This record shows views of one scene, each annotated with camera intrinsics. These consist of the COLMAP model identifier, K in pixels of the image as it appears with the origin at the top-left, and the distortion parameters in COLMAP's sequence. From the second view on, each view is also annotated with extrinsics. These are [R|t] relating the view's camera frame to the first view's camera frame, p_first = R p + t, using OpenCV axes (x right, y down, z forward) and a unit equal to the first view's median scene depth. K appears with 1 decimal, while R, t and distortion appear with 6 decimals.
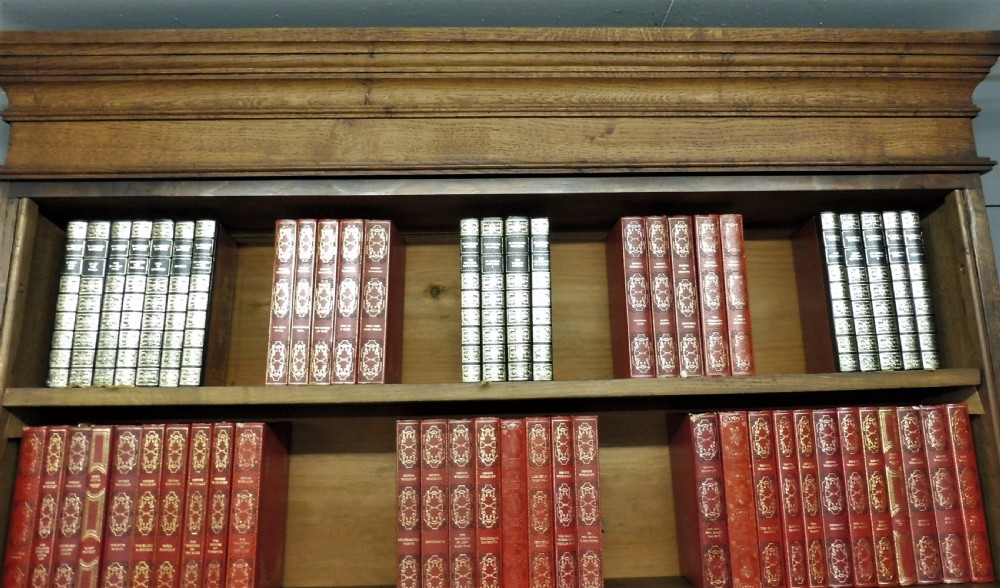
lens RADIAL K [[787.8, 0, 521.3], [0, 787.8, 192.3], [0, 0, 1]] dist [-0.042410, 0.008525]
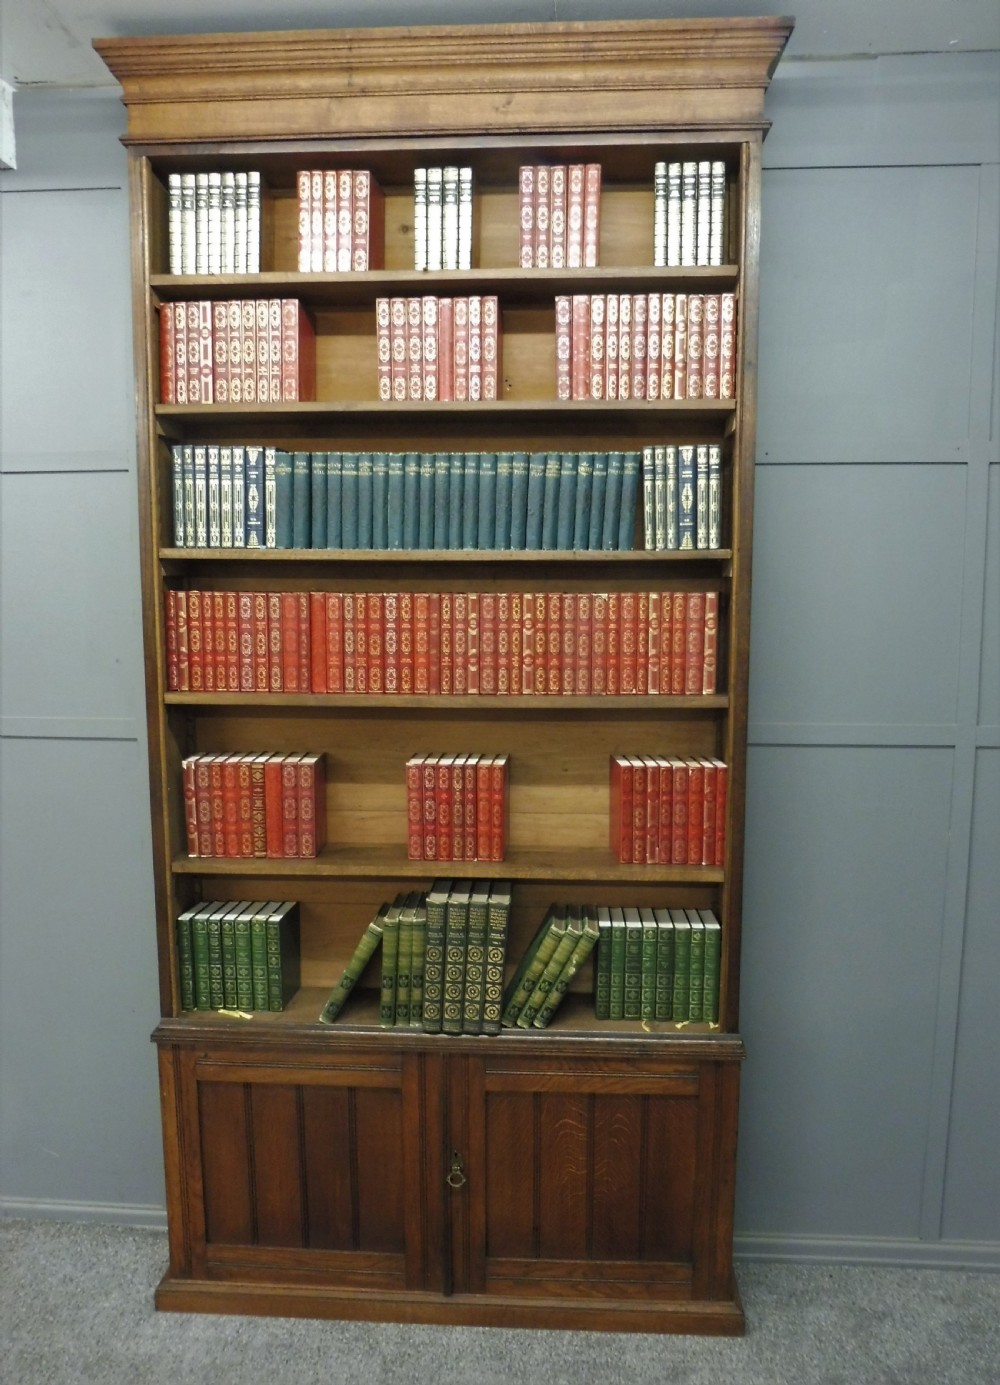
lens RADIAL K [[1046.3, 0, 520.3], [0, 1046.3, 700.5], [0, 0, 1]] dist [-0.052684, 0.017802]
pose [[0.994510, 0.036917, -0.097913, 0.372795], [0.002942, 0.925465, 0.378822, 0.237177], [0.104600, -0.377031, 0.920275, -1.251608]]
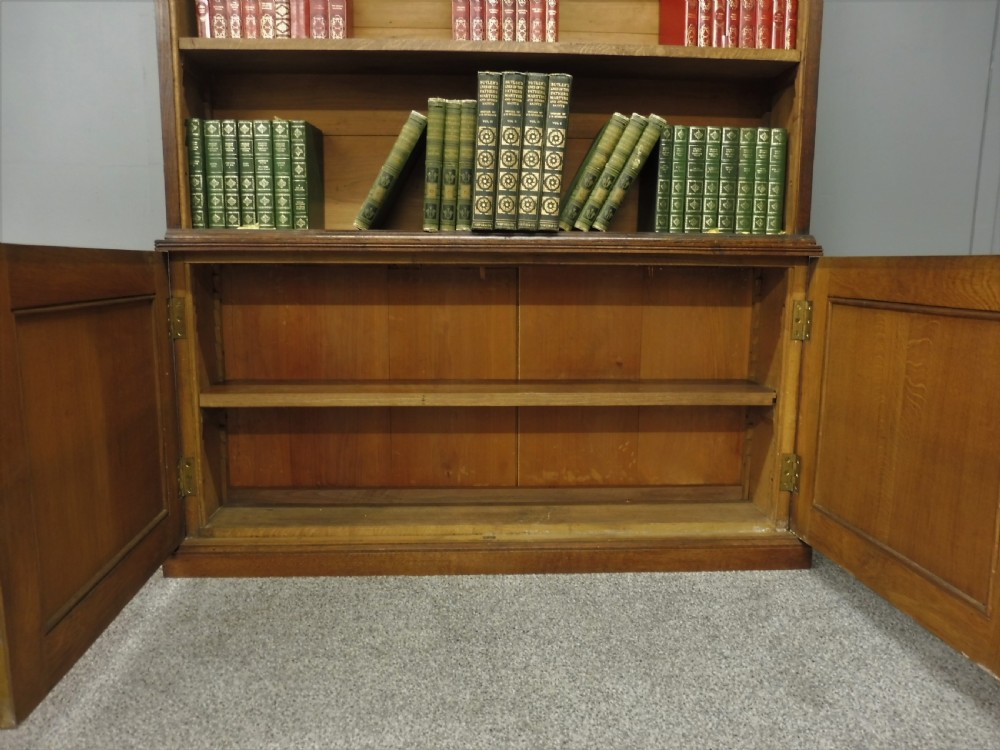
lens RADIAL K [[745.9, 0, 506.4], [0, 745.9, 370.4], [0, 0, 1]] dist [-0.051624, 0.022046]
pose [[0.999569, 0.028833, 0.005456, 0.040212], [-0.028596, 0.915337, 0.401672, 1.399276], [0.006587, -0.401655, 0.915767, -0.899811]]
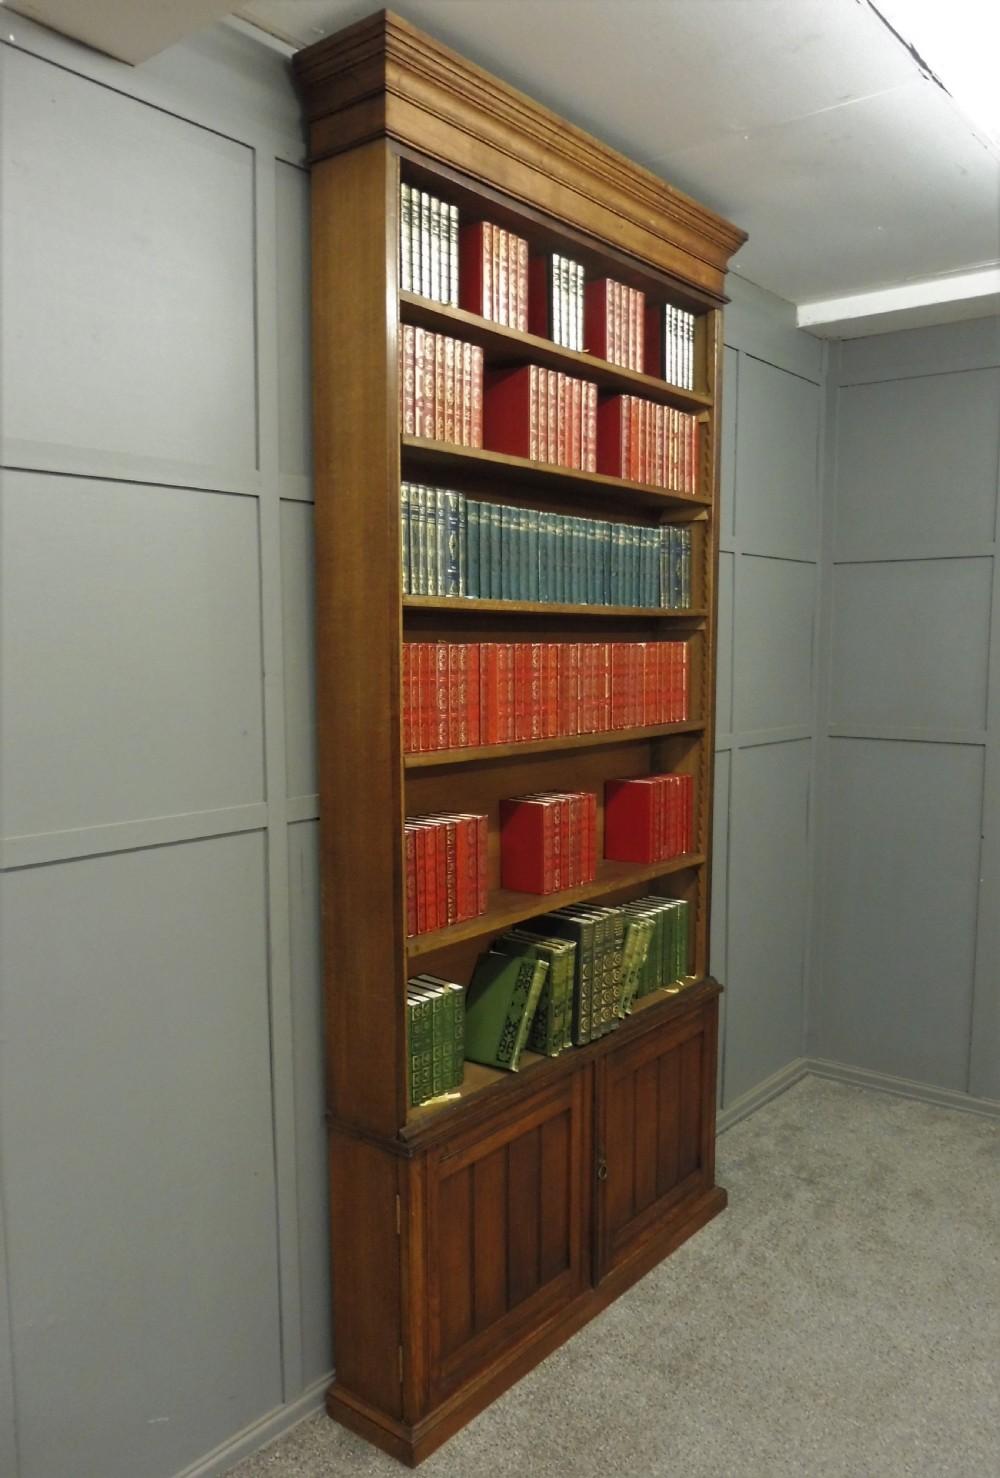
lens RADIAL K [[1122.8, 0, 524.4], [0, 1122.8, 763.9], [0, 0, 1]] dist [-0.049003, 0.004849]
pose [[0.646664, -0.062272, 0.760229, -2.026451], [-0.211026, 0.943156, 0.256758, 0.475964], [-0.733003, -0.326464, 0.596764, -0.733376]]
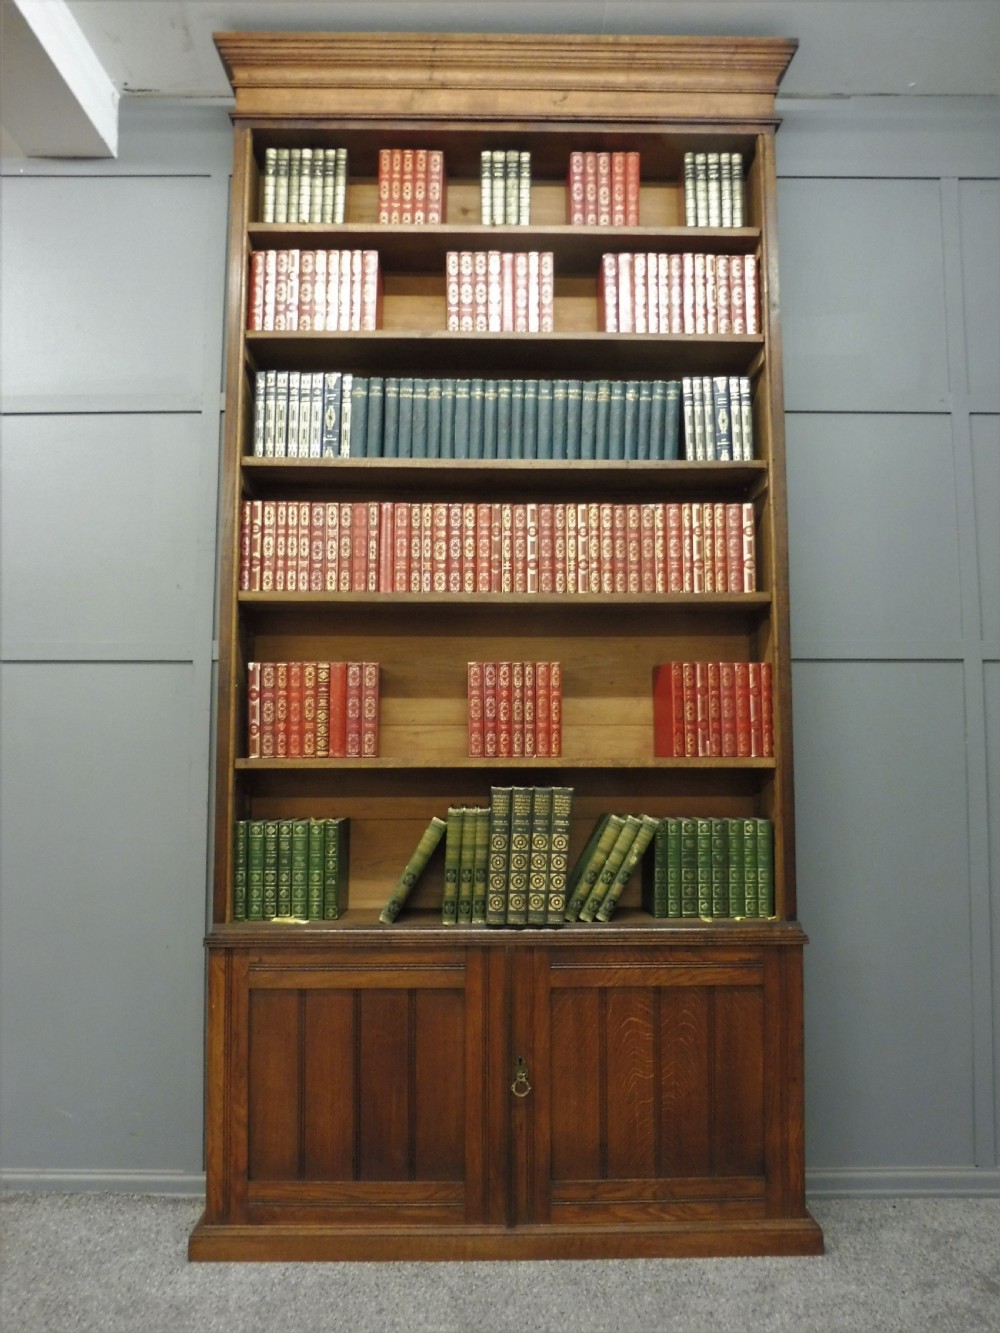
lens RADIAL K [[994.3, 0, 493.4], [0, 994.3, 670.9], [0, 0, 1]] dist [-0.051624, 0.022046]
pose [[0.999382, 0.019572, -0.029210, 0.040326], [-0.014027, 0.983710, 0.179215, 0.823200], [0.032242, -0.178694, 0.983376, -1.458779]]
